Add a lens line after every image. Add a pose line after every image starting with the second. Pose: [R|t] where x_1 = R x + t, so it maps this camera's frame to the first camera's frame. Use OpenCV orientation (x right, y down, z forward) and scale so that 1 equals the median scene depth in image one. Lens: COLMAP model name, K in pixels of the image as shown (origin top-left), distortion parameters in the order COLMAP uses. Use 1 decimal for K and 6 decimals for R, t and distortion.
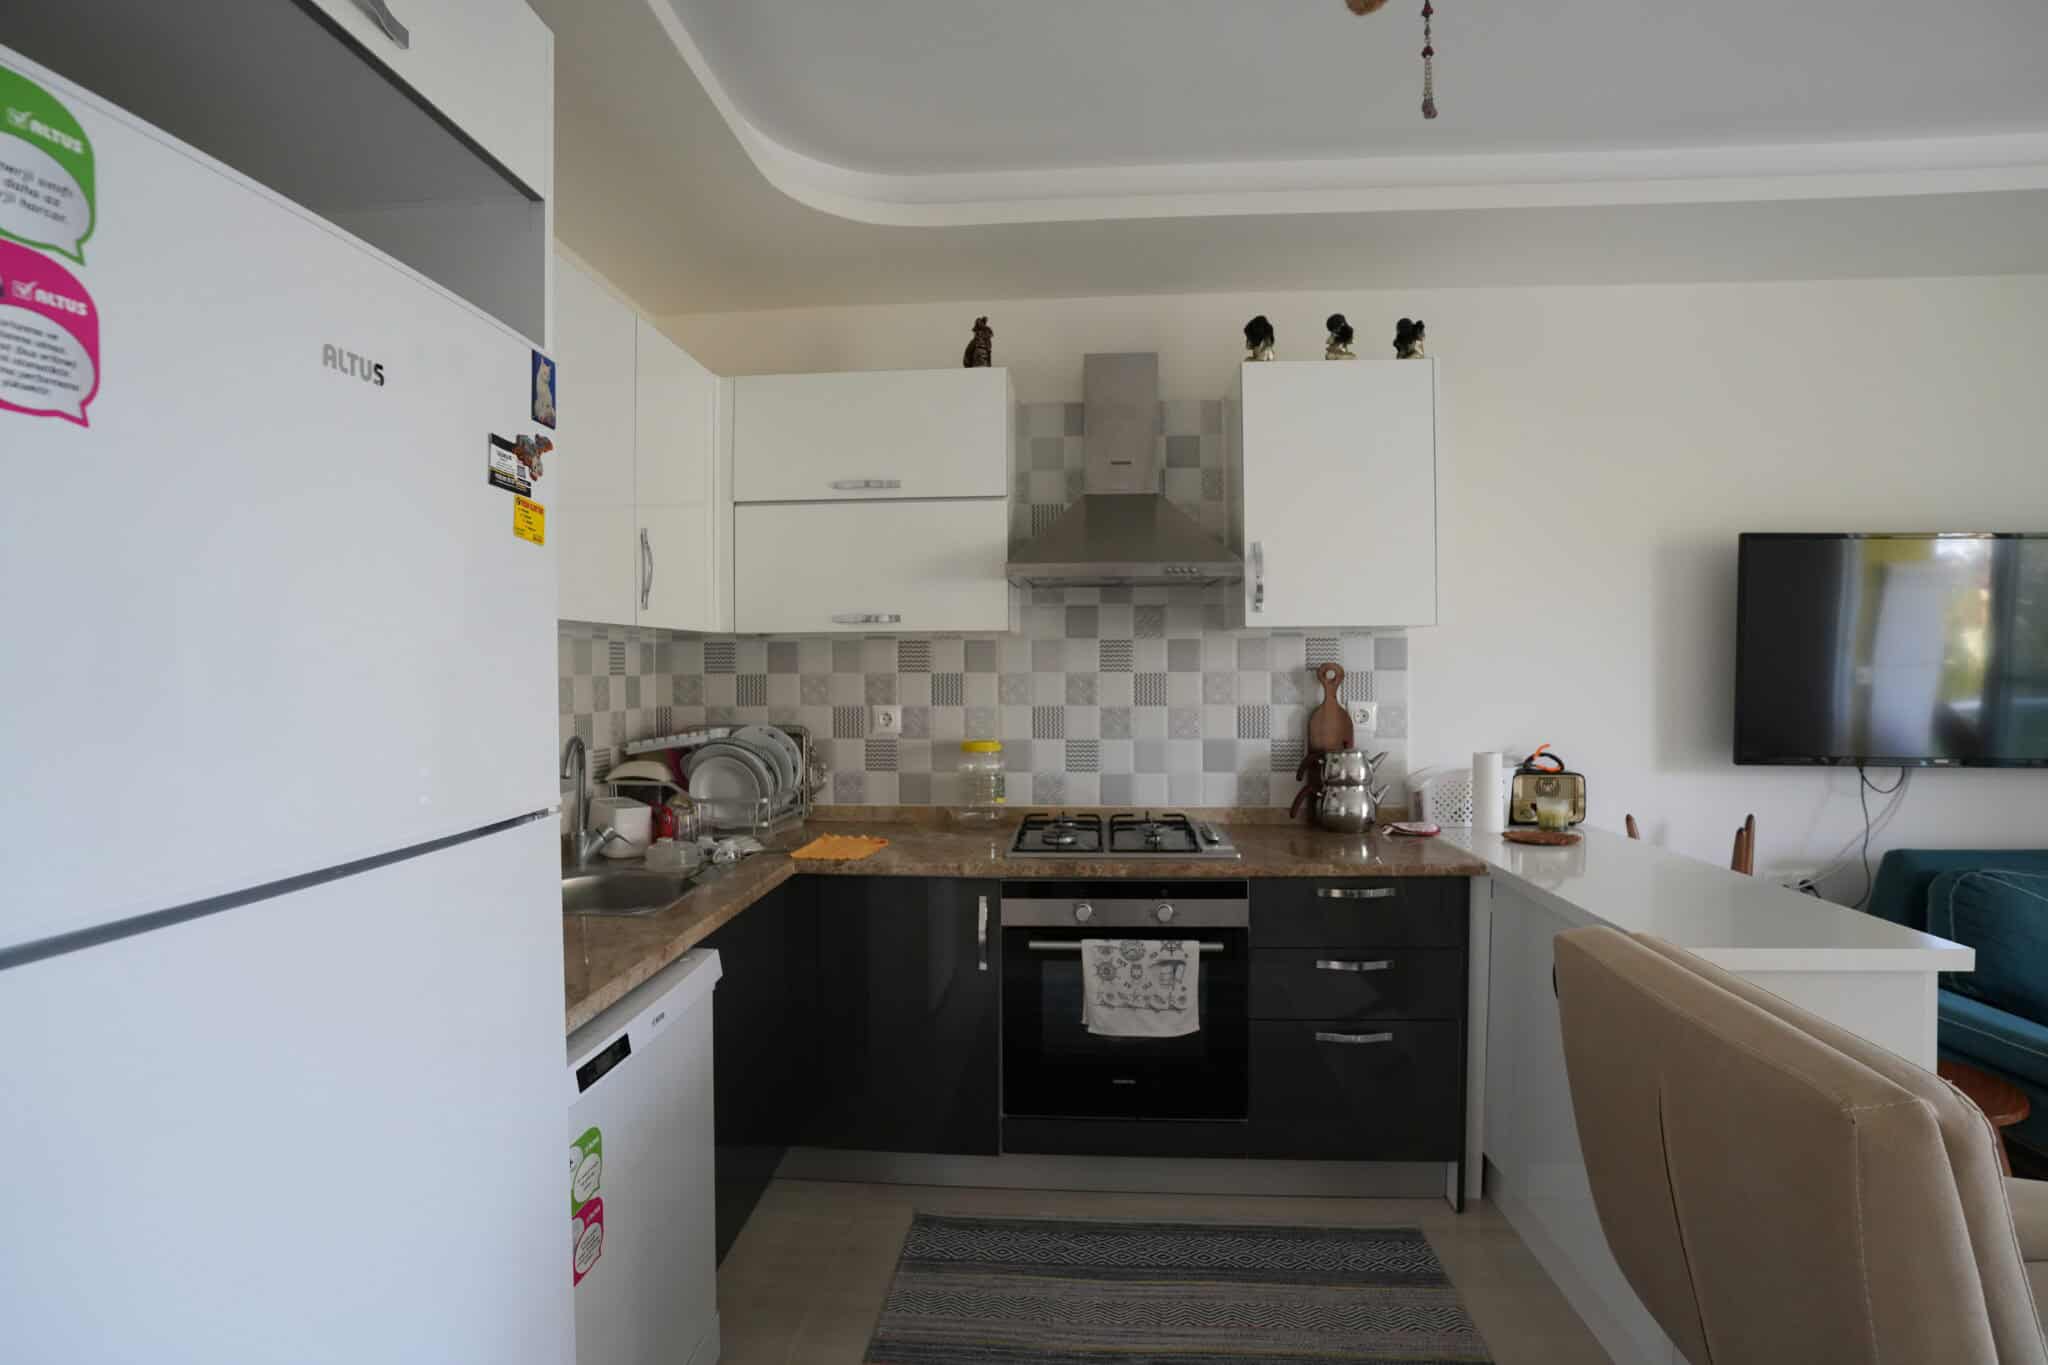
lens RADIAL K [[1006.4, 0, 1024.9], [0, 1006.4, 675.9], [0, 0, 1]] dist [-0.083701, 0.042840]
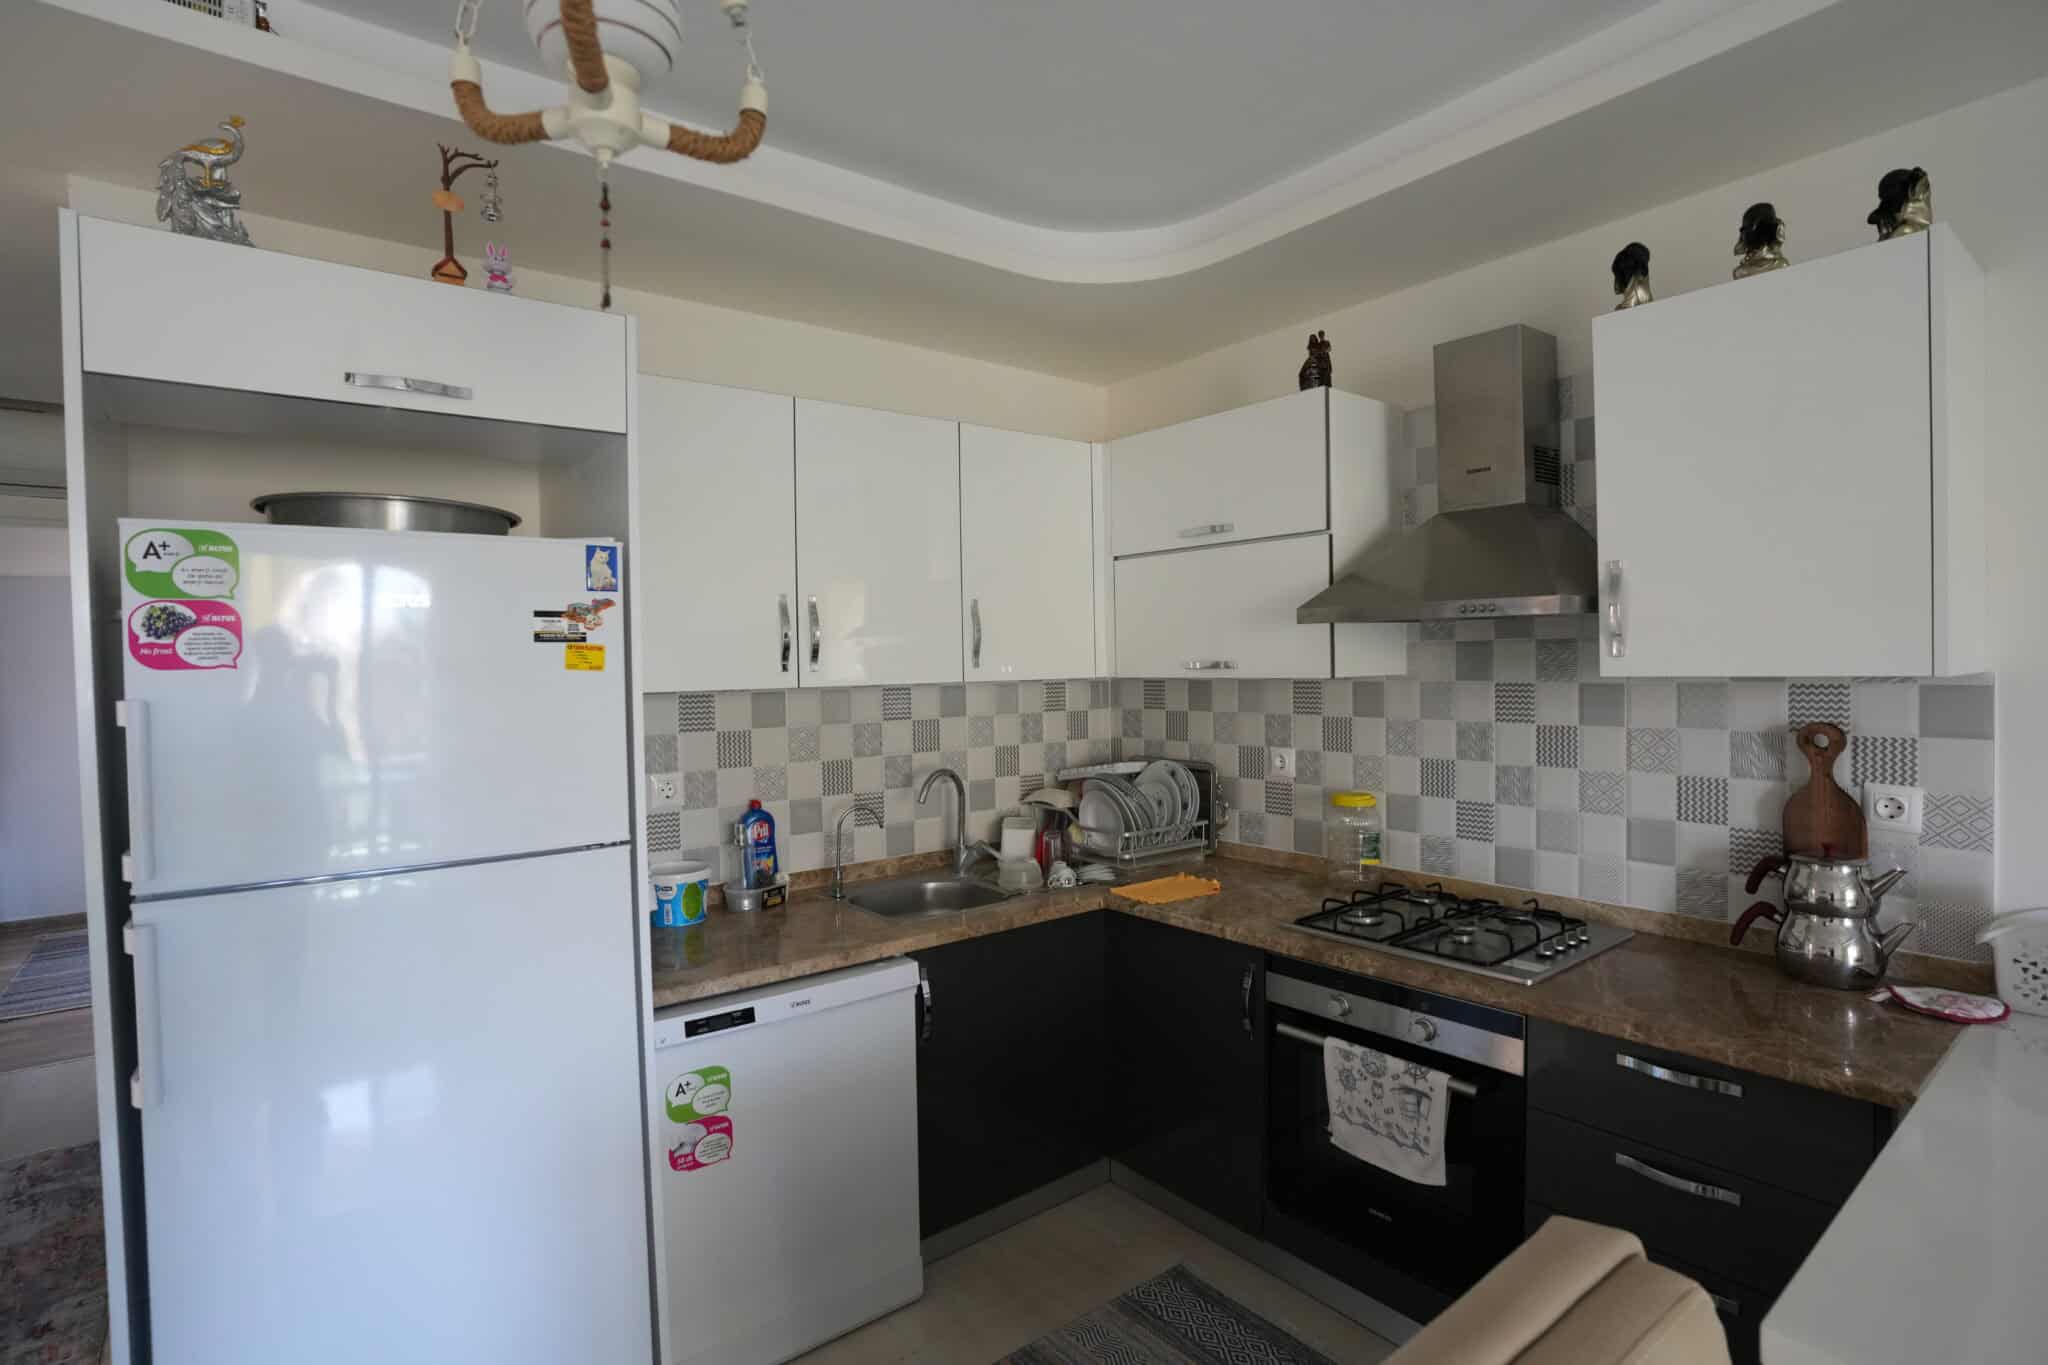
lens RADIAL K [[1006.4, 0, 1024.9], [0, 1006.4, 675.9], [0, 0, 1]] dist [-0.083701, 0.042840]
pose [[0.670451, 0.004305, -0.741941, 0.467232], [0.005779, 0.999923, 0.011024, -0.058848], [0.741931, -0.011679, 0.670374, 0.194869]]
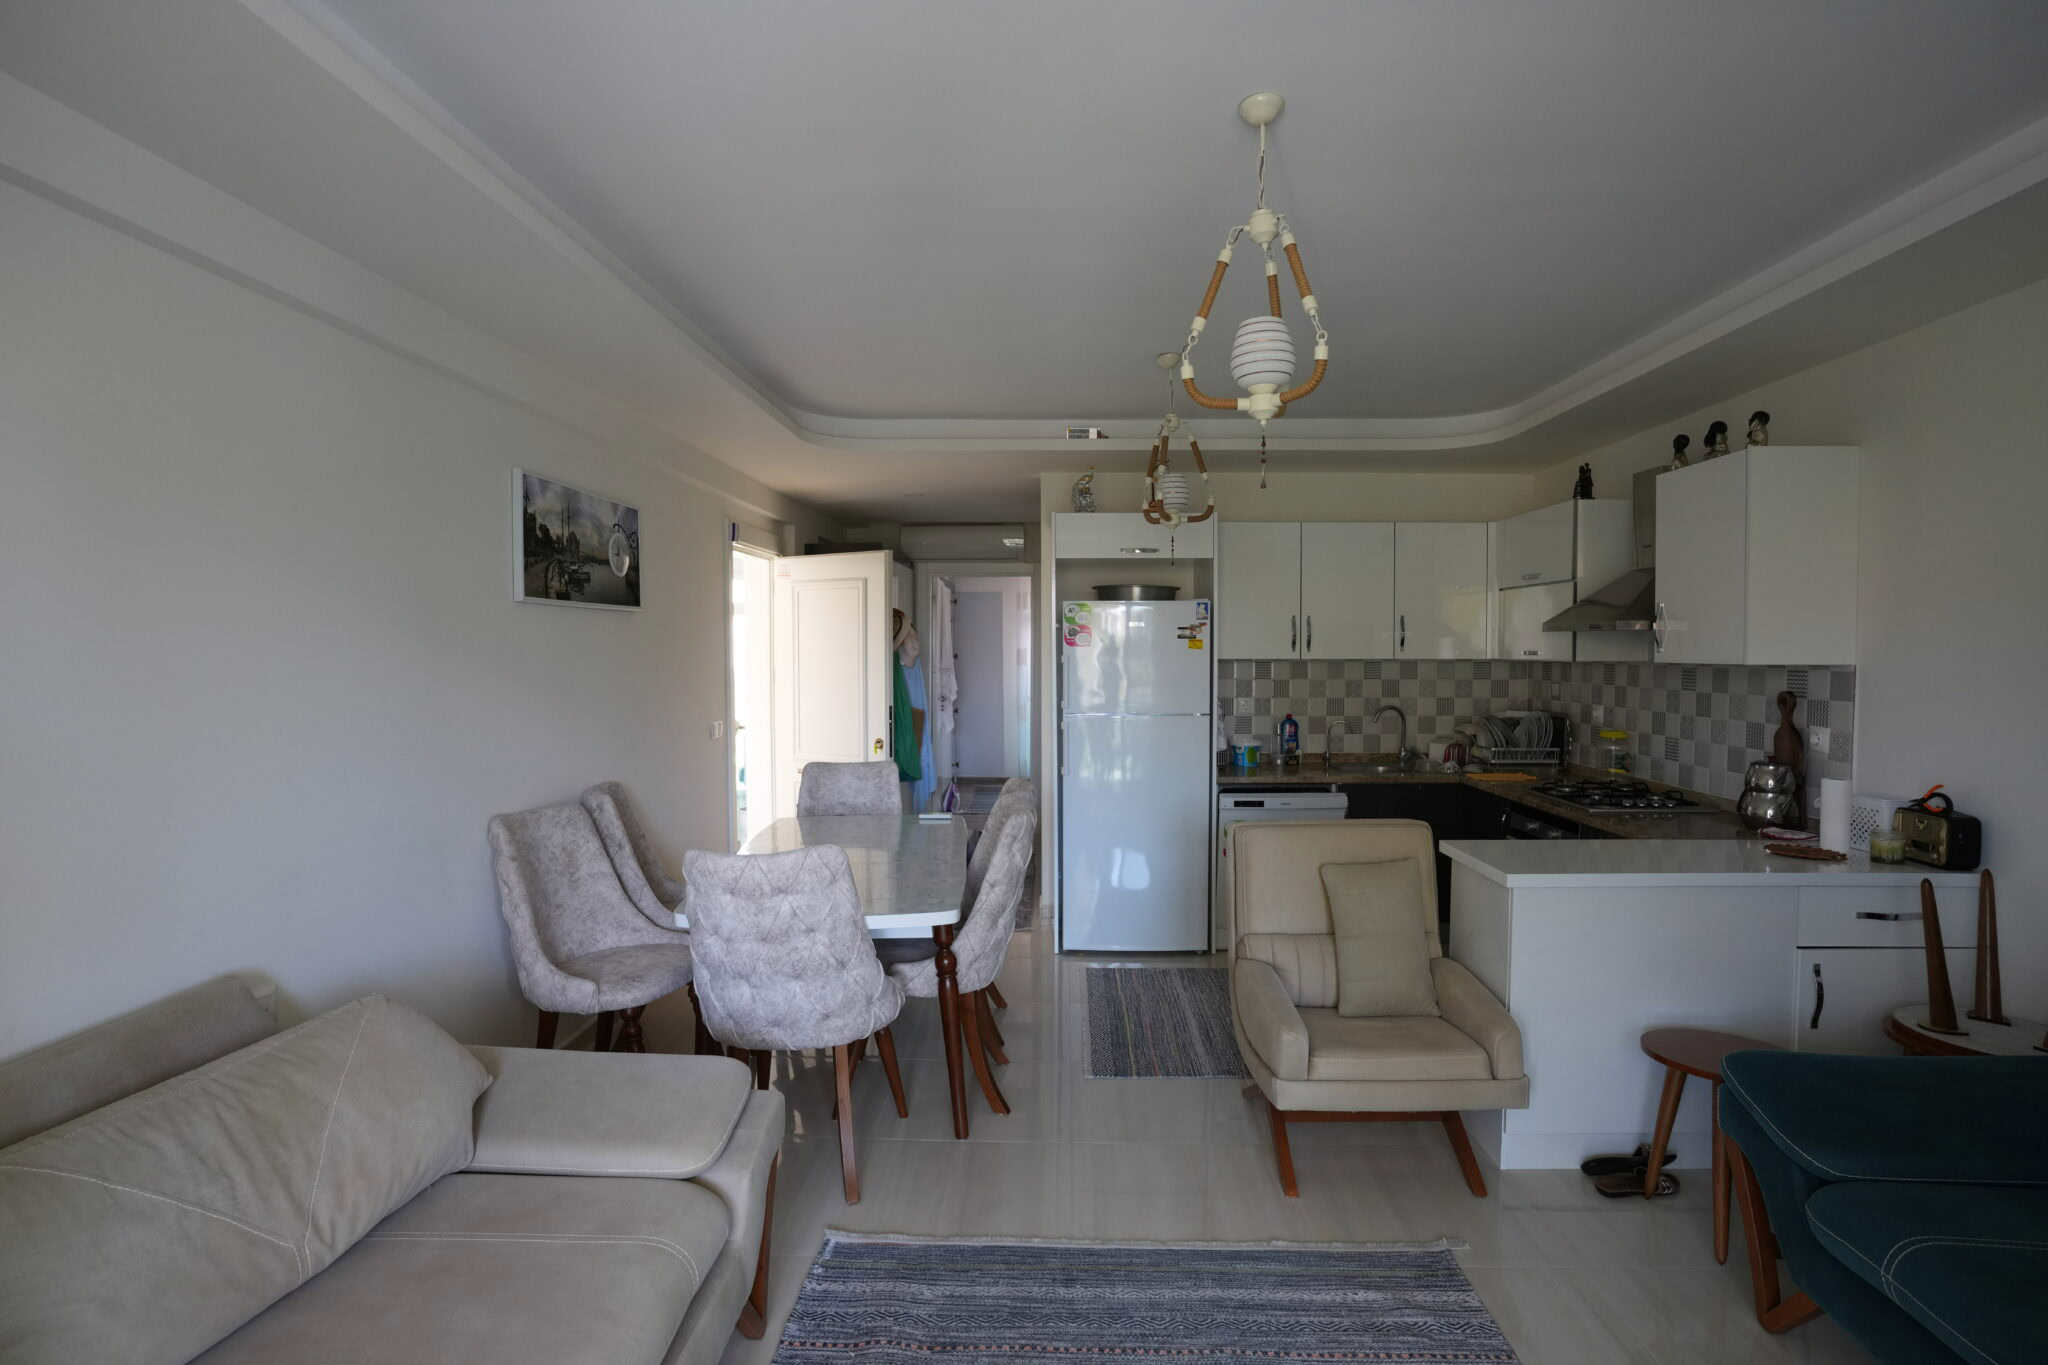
lens RADIAL K [[1004.0, 0, 1023.1], [0, 1004.0, 676.5], [0, 0, 1]] dist [-0.085264, 0.043713]
pose [[0.030678, 0.034305, -0.998940, 1.558588], [-0.010981, 0.999362, 0.033983, -0.065203], [0.999469, 0.009927, 0.031035, 0.056766]]
